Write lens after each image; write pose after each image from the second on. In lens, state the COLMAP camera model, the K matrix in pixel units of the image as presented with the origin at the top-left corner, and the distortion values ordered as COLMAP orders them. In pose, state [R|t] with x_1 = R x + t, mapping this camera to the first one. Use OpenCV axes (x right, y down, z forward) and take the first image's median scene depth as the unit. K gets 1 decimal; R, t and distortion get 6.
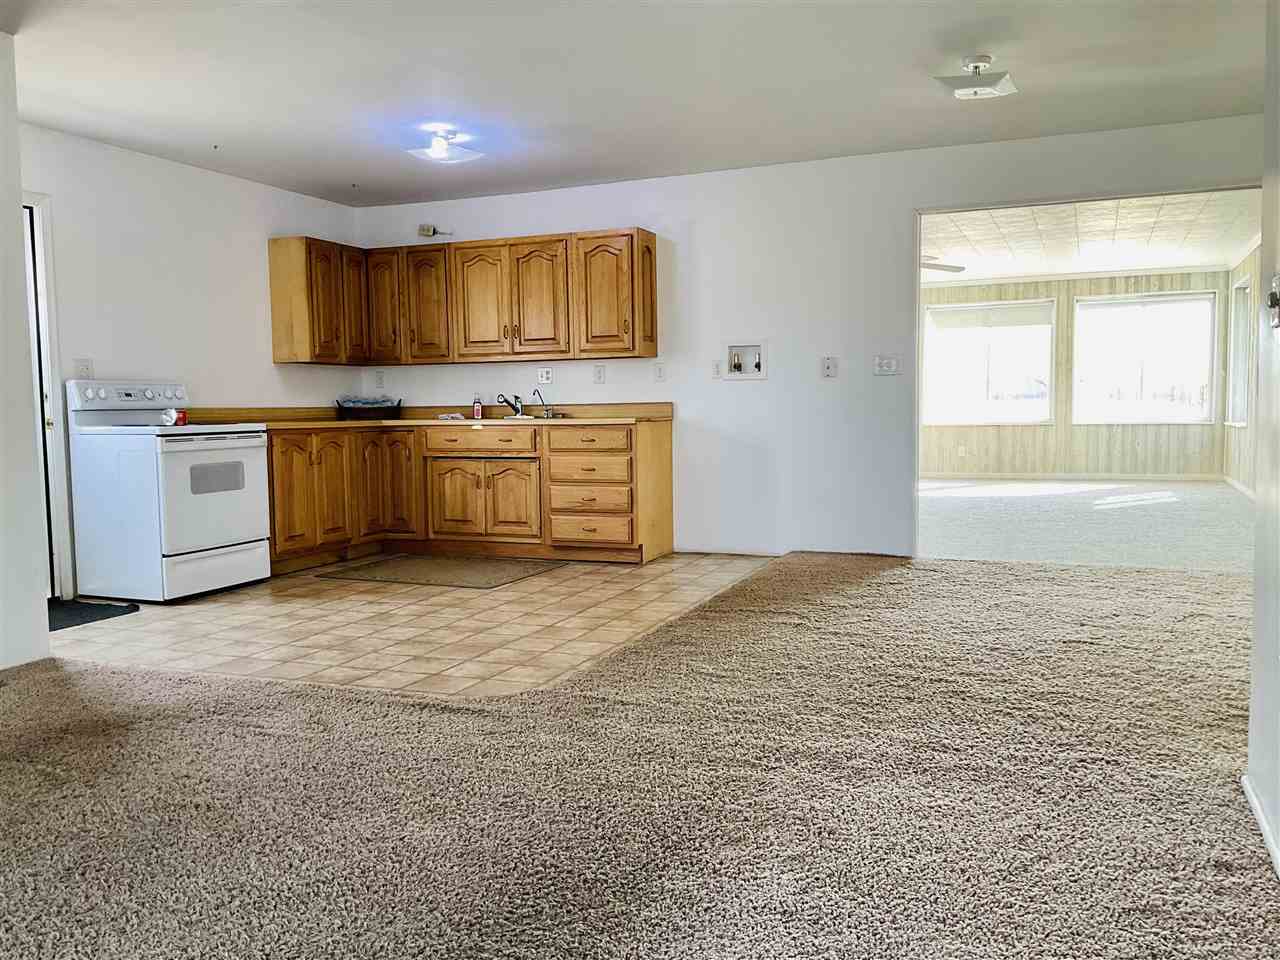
lens RADIAL K [[1068.5, 0, 637.5], [0, 1068.5, 474.4], [0, 0, 1]] dist [0.005155, -0.013749]
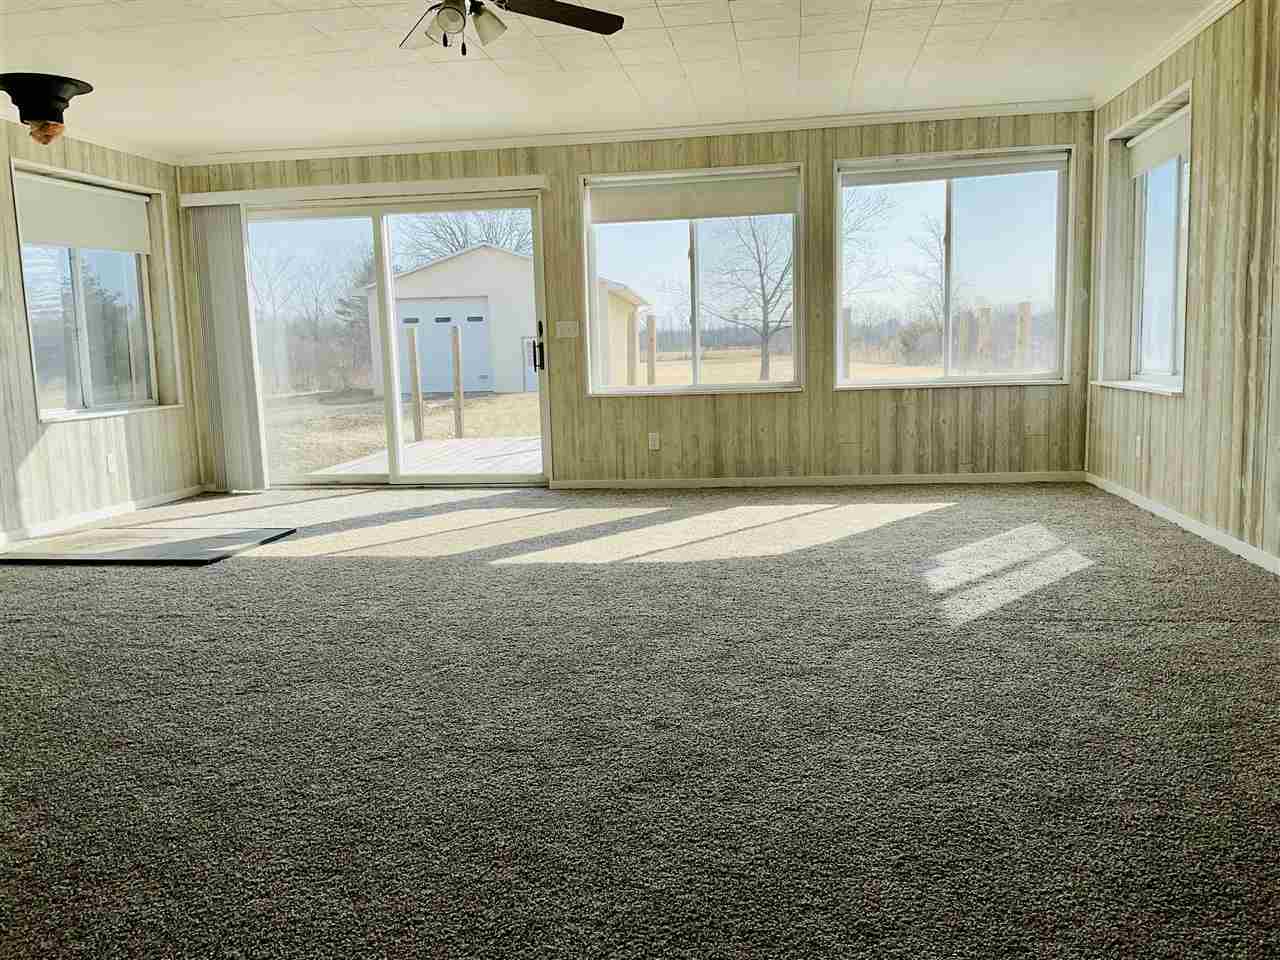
lens RADIAL K [[1068.5, 0, 638.4], [0, 1068.5, 482.2], [0, 0, 1]] dist [0.005155, -0.013749]
pose [[0.977375, -0.050248, 0.205458, 0.189208], [0.035566, 0.996584, 0.074538, -0.045397], [-0.208501, -0.065544, 0.975823, 0.475070]]
